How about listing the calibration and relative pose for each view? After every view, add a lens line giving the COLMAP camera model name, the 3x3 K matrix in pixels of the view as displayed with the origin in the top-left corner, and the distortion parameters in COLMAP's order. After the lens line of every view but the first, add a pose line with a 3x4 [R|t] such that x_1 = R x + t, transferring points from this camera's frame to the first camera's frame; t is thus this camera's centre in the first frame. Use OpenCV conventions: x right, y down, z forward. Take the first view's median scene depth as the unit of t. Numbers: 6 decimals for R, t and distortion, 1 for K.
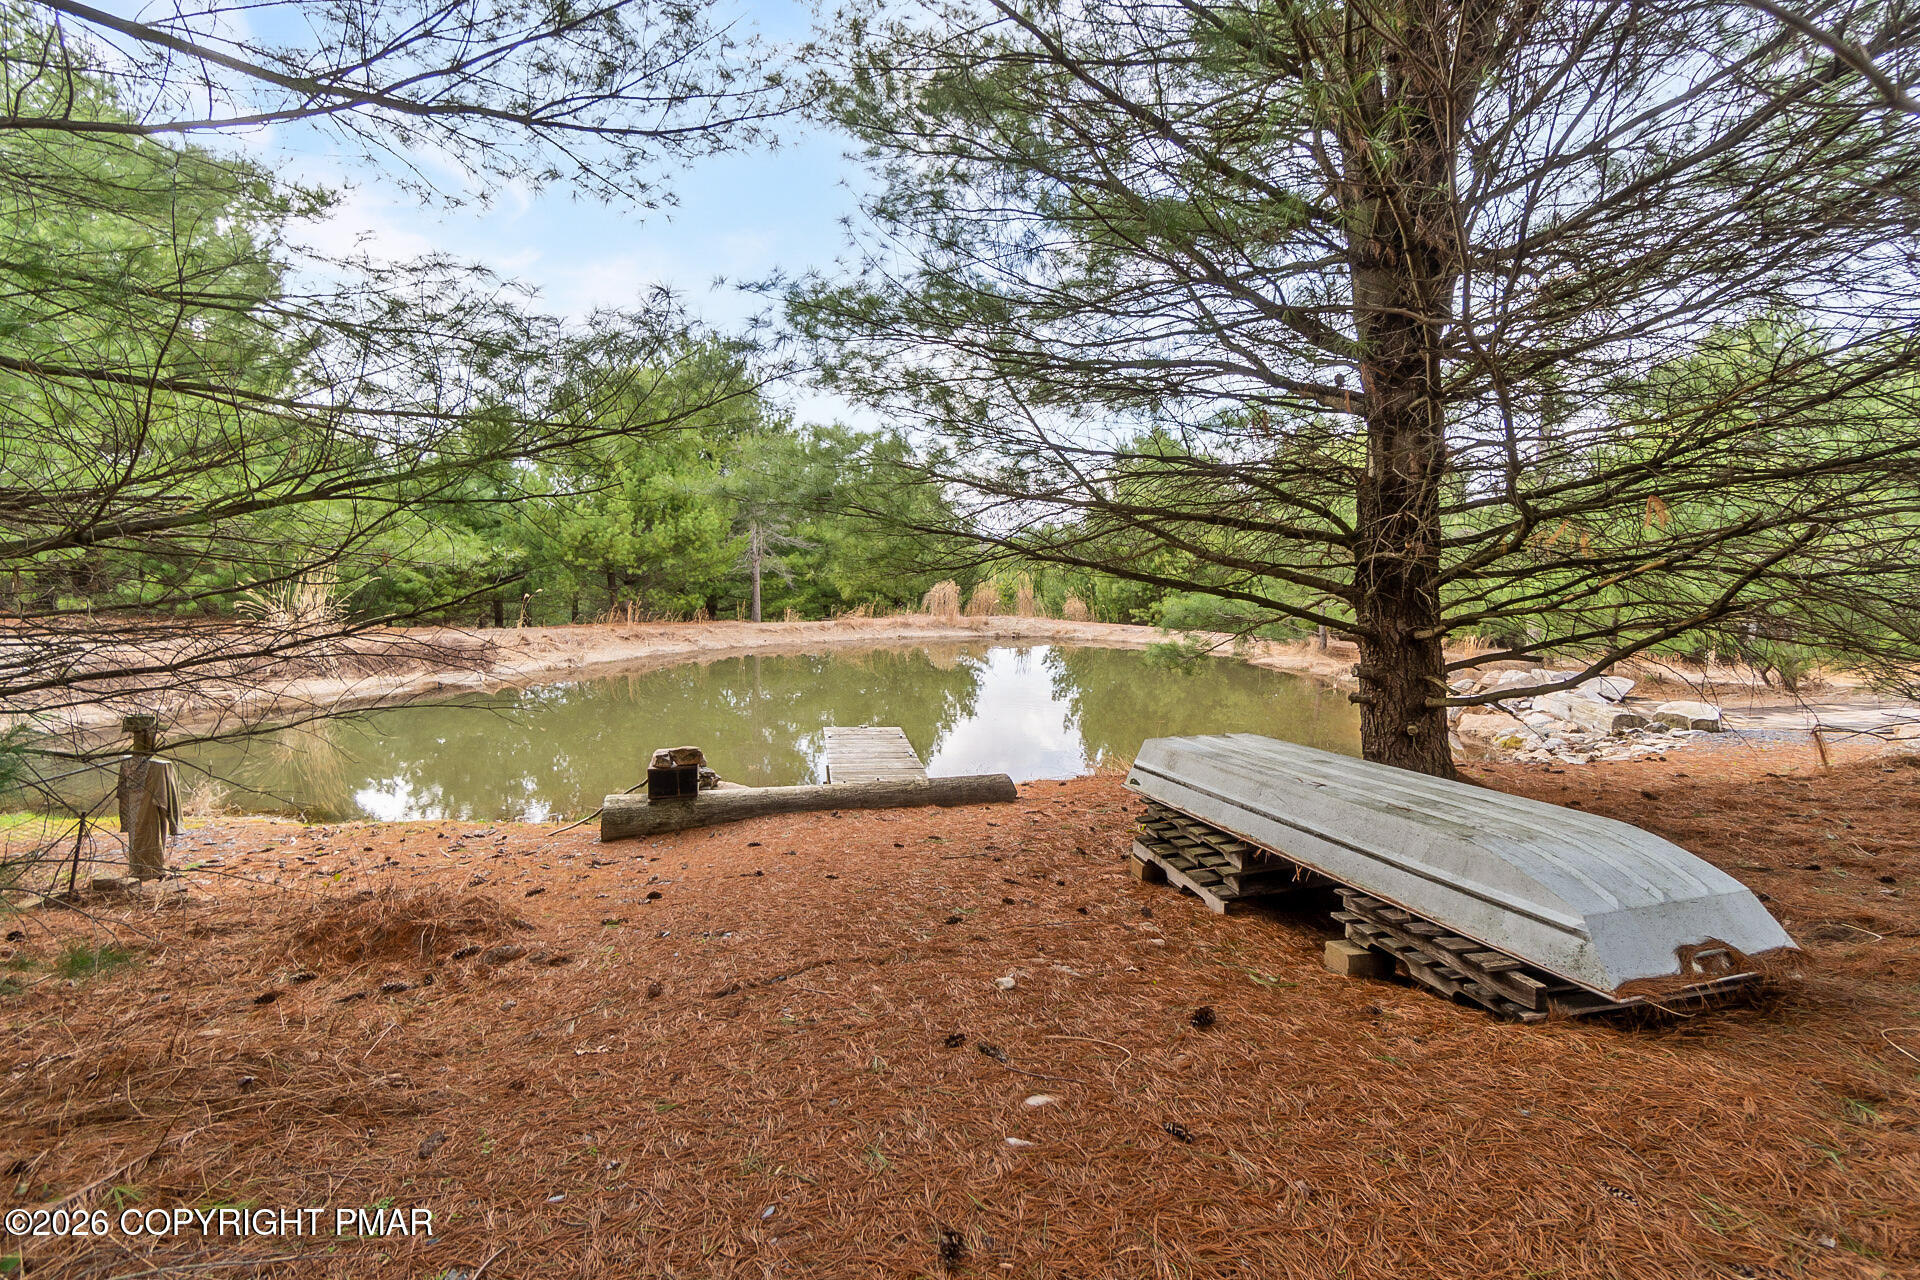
lens RADIAL K [[865.4, 0, 967.3], [0, 865.4, 640.0], [0, 0, 1]] dist [0.001366, 0.000346]
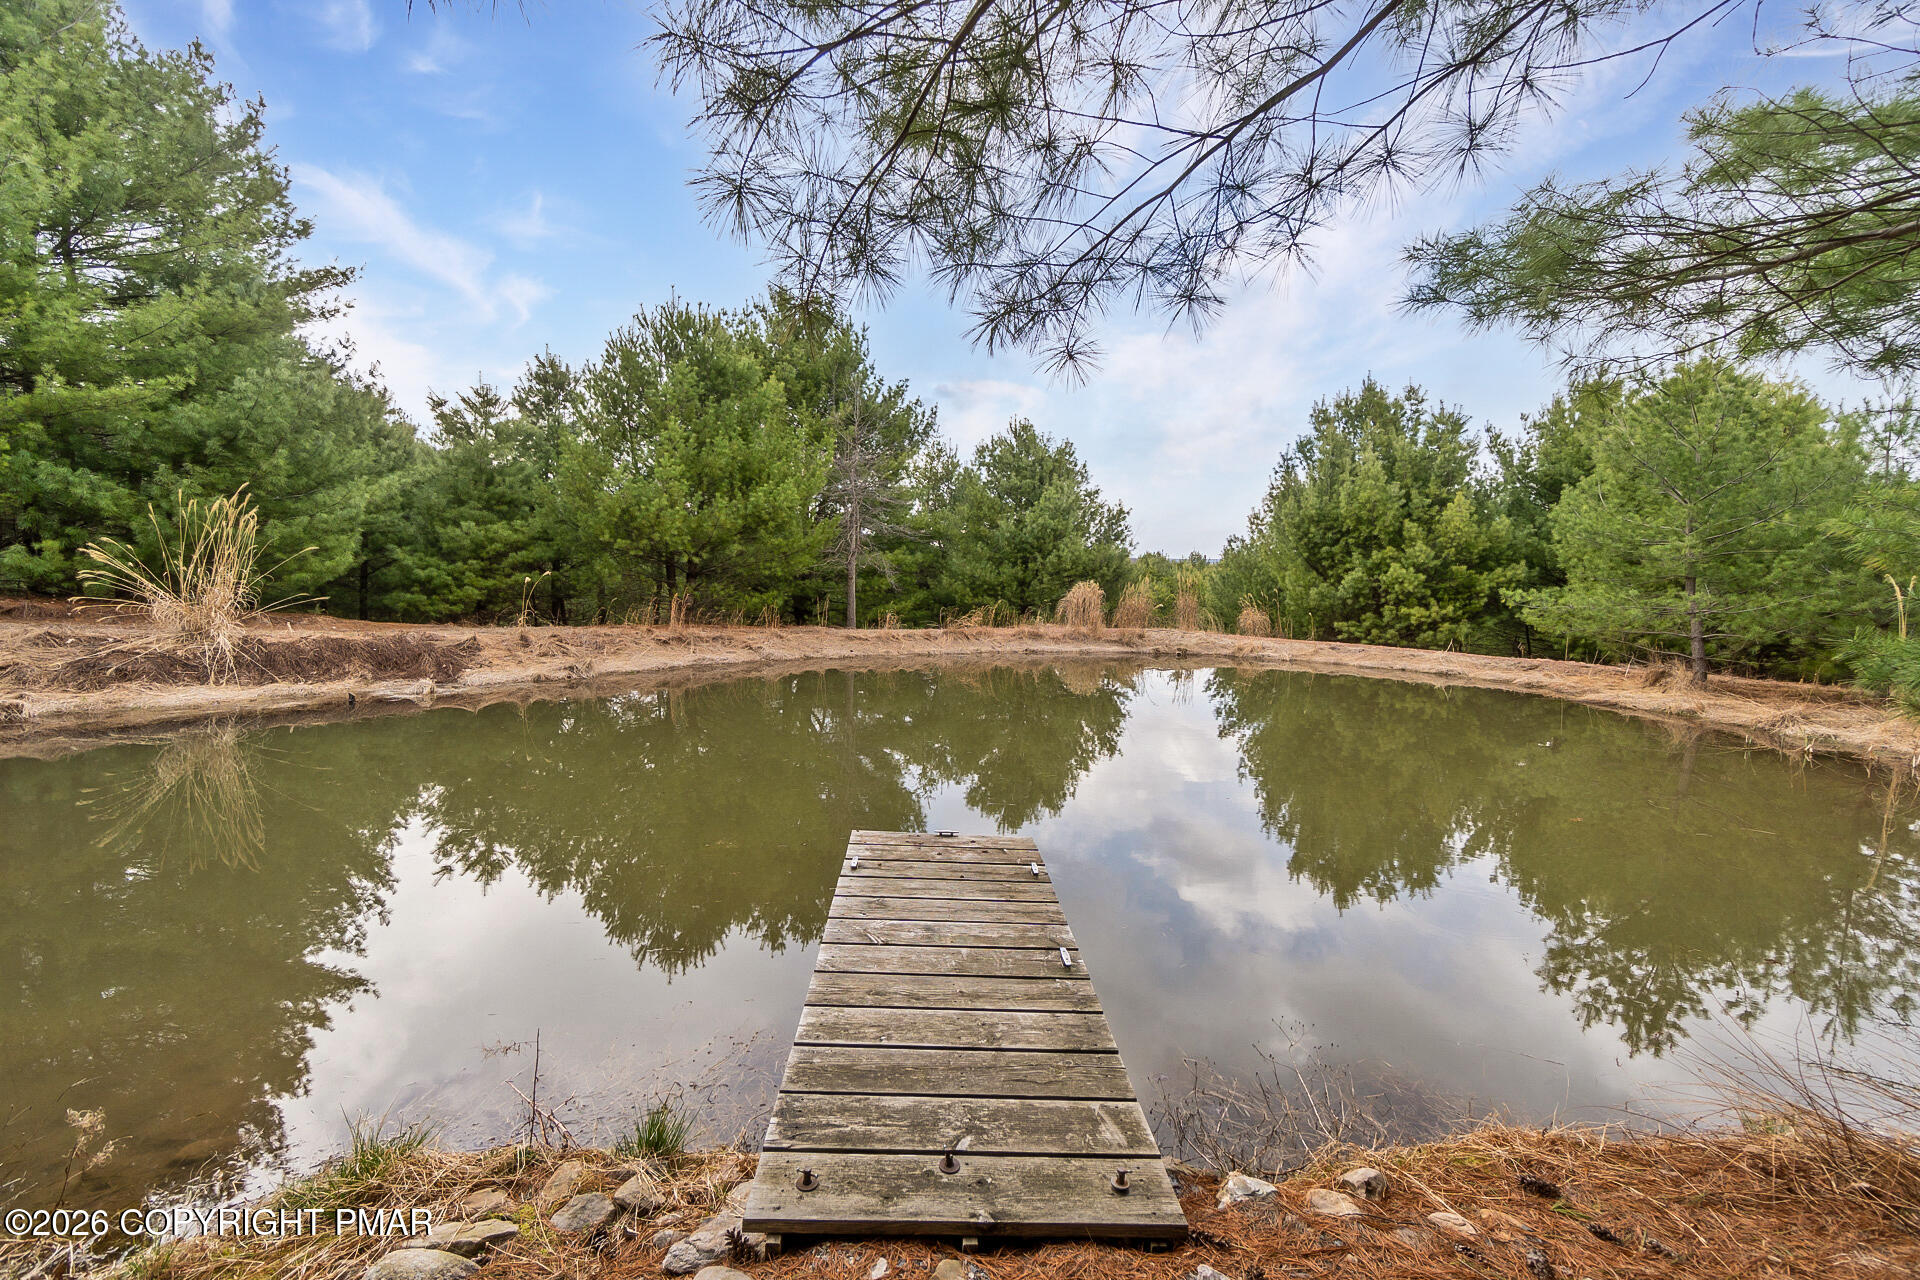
lens RADIAL K [[865.4, 0, 966.6], [0, 865.4, 642.8], [0, 0, 1]] dist [0.001366, 0.000346]
pose [[0.988885, 0.020464, -0.147264, -0.017145], [-0.023774, 0.999502, -0.020757, 0.006088], [0.146766, 0.024027, 0.988879, 0.221053]]
